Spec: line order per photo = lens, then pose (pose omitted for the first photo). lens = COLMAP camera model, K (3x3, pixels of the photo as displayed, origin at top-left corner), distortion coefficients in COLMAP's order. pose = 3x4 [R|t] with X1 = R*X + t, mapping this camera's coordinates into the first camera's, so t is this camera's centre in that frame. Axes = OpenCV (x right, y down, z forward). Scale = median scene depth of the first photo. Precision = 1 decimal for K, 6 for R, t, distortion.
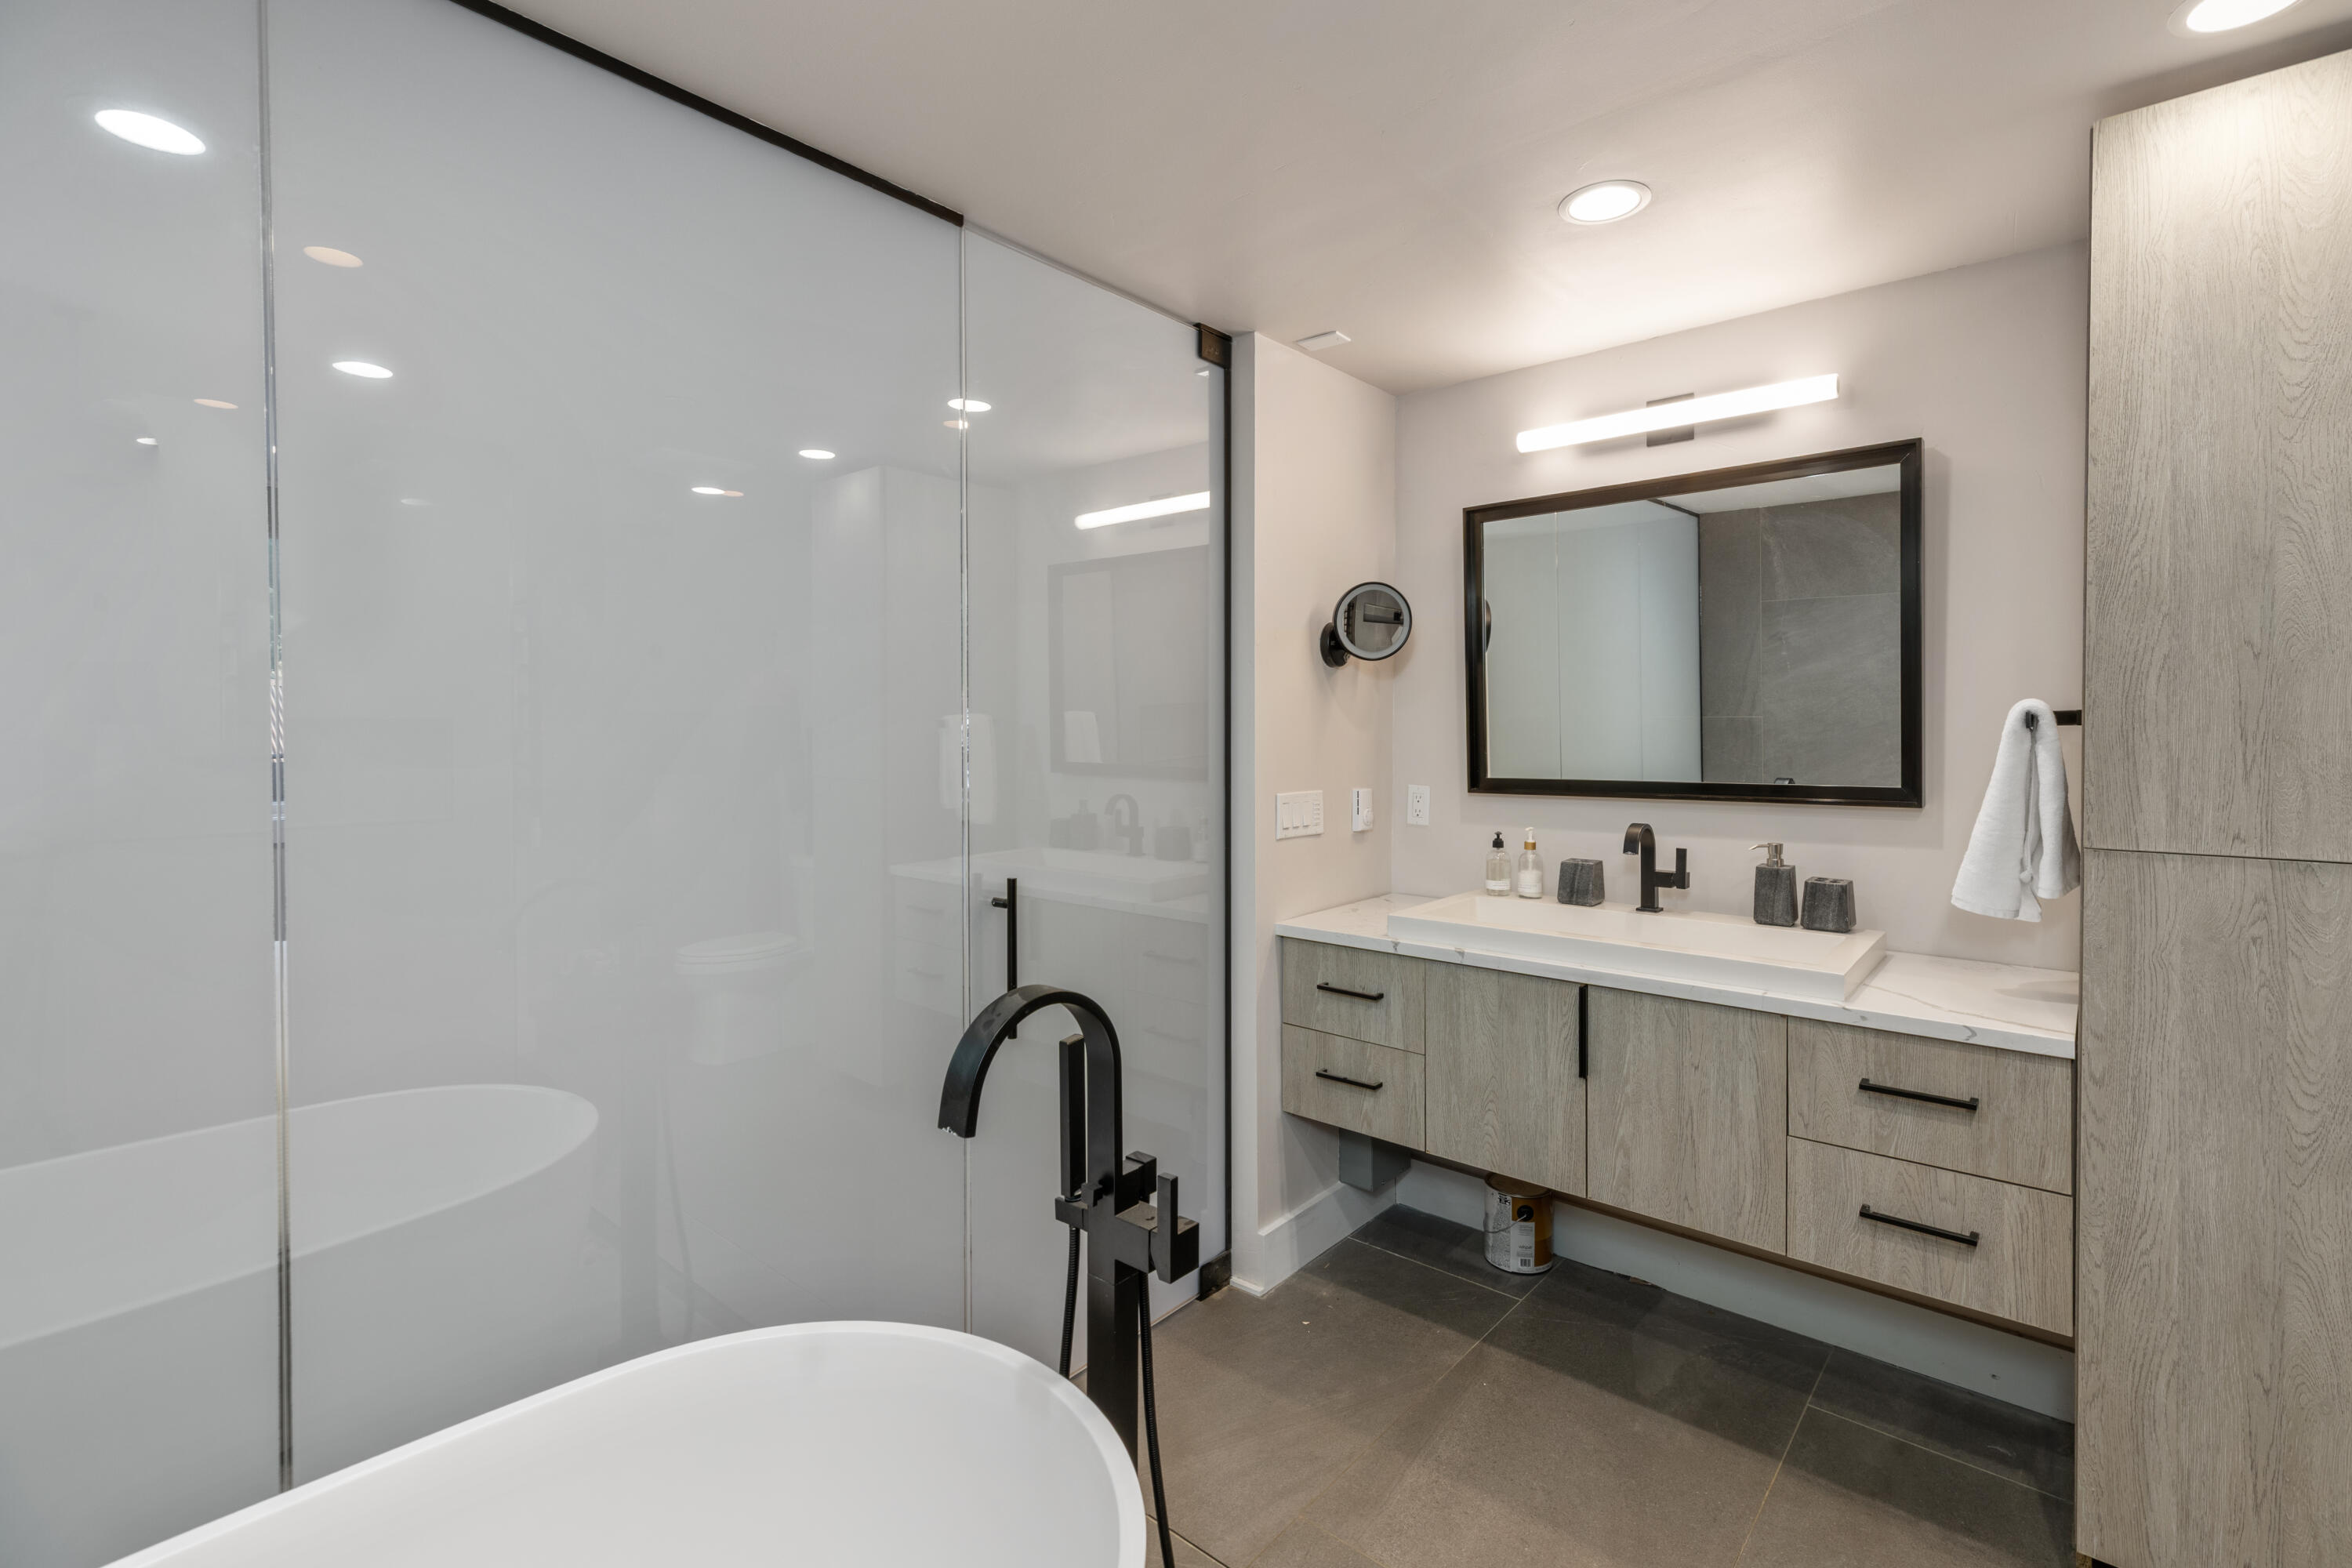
lens RADIAL K [[1079.3, 0, 1198.6], [0, 1079.3, 726.6], [0, 0, 1]] dist [0.000861, 0.003066]
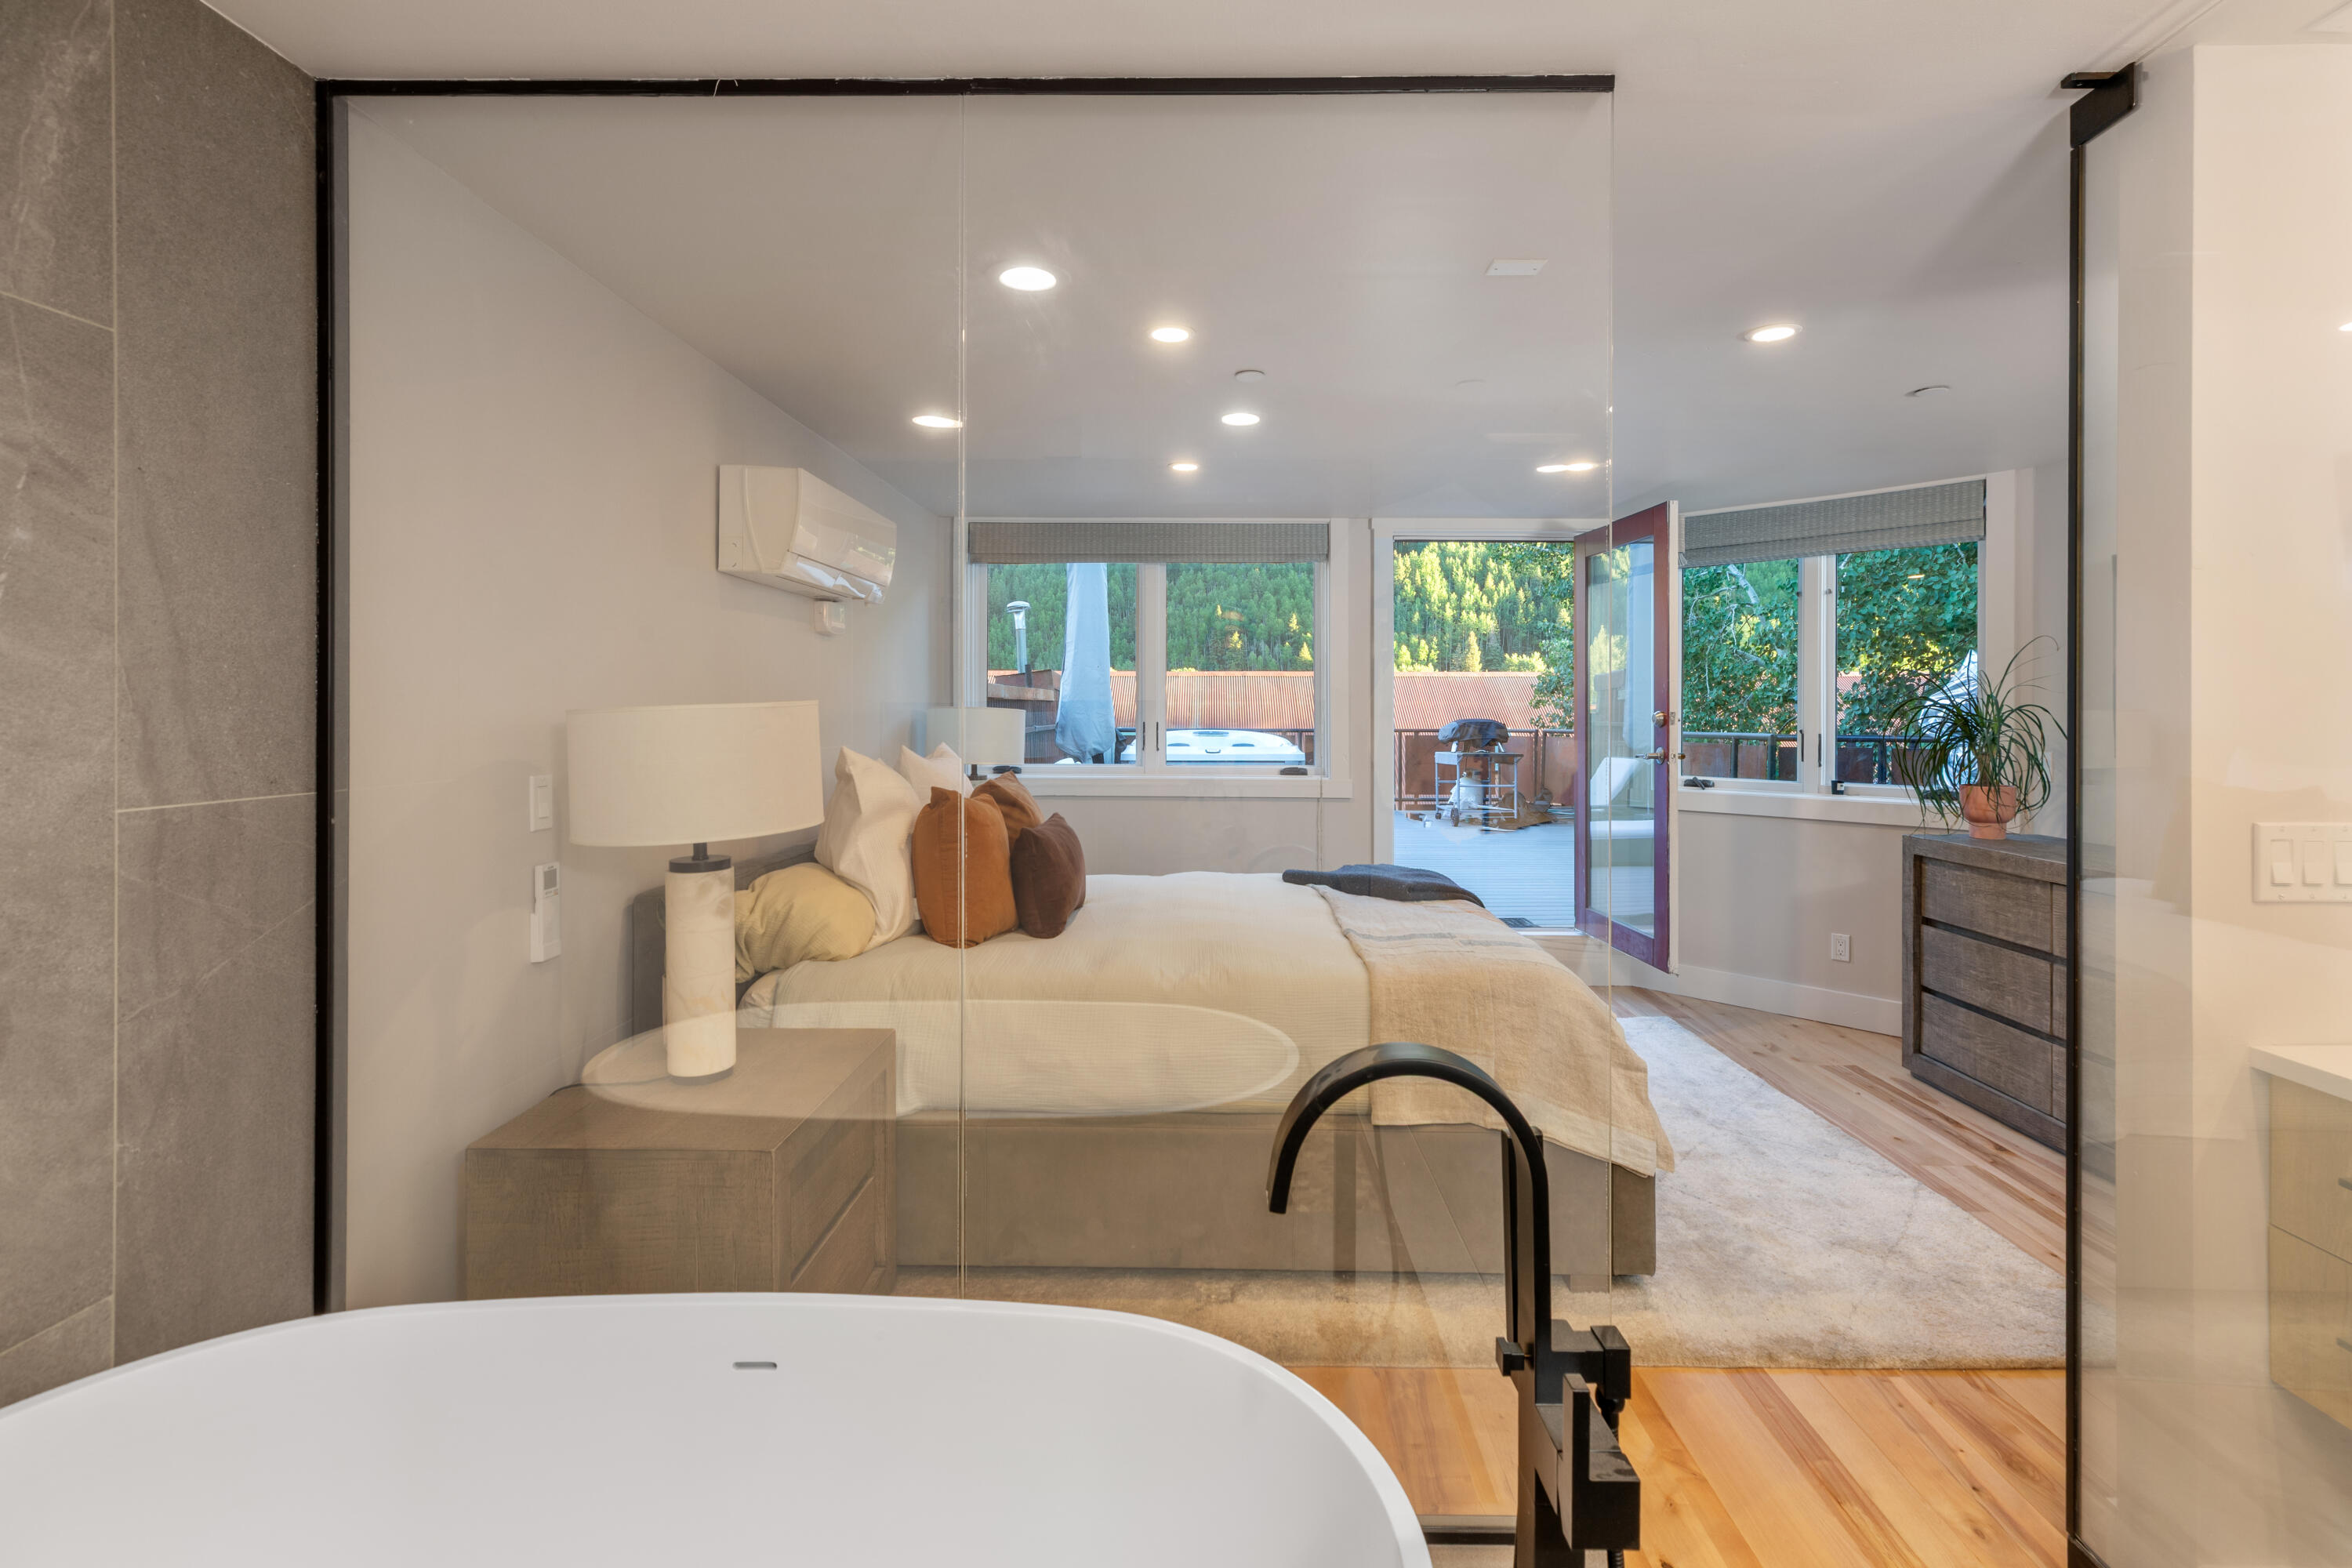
lens RADIAL K [[1079.3, 0, 1221.6], [0, 1079.3, 699.7], [0, 0, 1]] dist [0.000861, 0.003066]
pose [[0.631669, -0.006254, -0.775213, 0.205310], [0.000073, 0.999968, -0.008009, 0.001309], [0.775238, 0.005003, 0.631649, 0.243590]]
